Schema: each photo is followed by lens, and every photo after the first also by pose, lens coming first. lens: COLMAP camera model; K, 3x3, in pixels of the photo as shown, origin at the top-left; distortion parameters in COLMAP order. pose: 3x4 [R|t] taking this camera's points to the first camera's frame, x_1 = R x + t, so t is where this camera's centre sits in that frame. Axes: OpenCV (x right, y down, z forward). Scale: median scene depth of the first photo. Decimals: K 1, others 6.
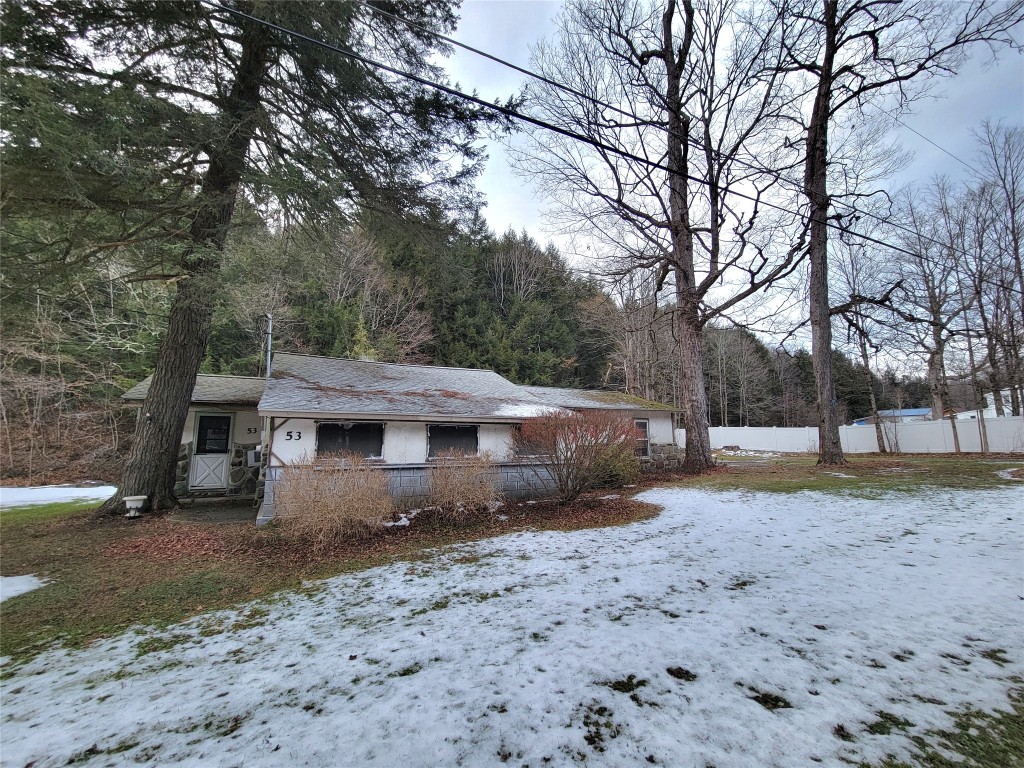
lens RADIAL K [[409.6, 0, 511.7], [0, 409.6, 382.3], [0, 0, 1]] dist [-0.001006, 0.000032]
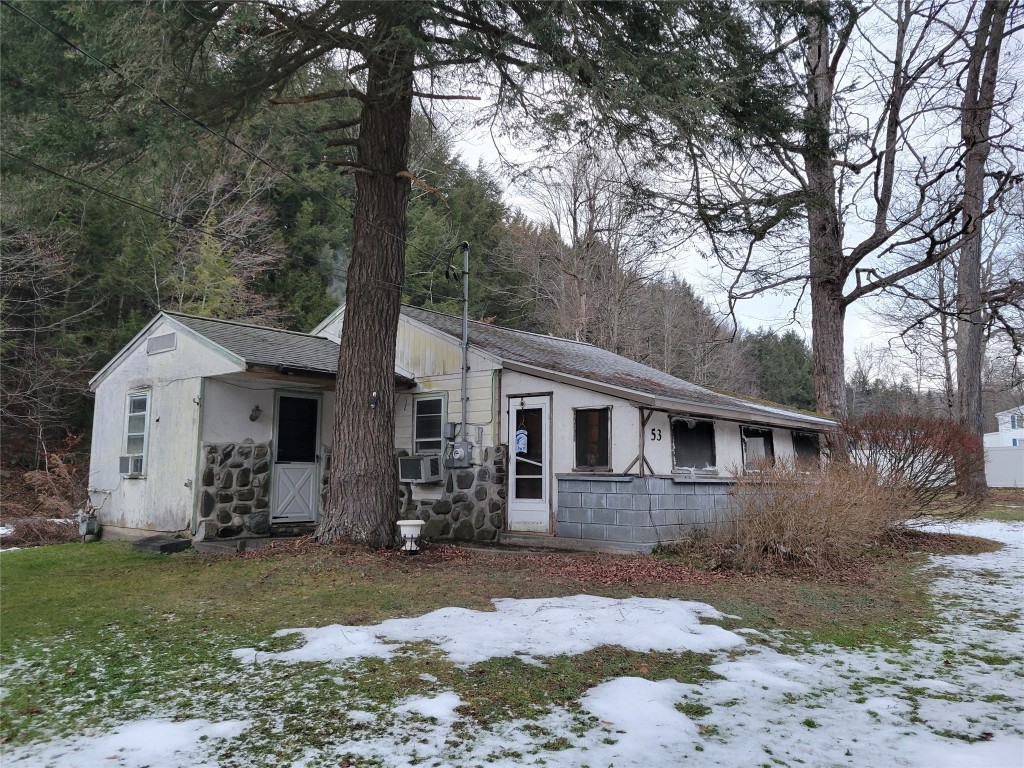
lens RADIAL K [[779.5, 0, 512.7], [0, 779.5, 383.3], [0, 0, 1]] dist [0.000616, -0.001510]
pose [[0.941531, 0.053453, 0.332658, -0.841924], [-0.064676, 0.997647, 0.022746, 0.017085], [-0.330660, -0.042931, 0.942773, -0.147093]]
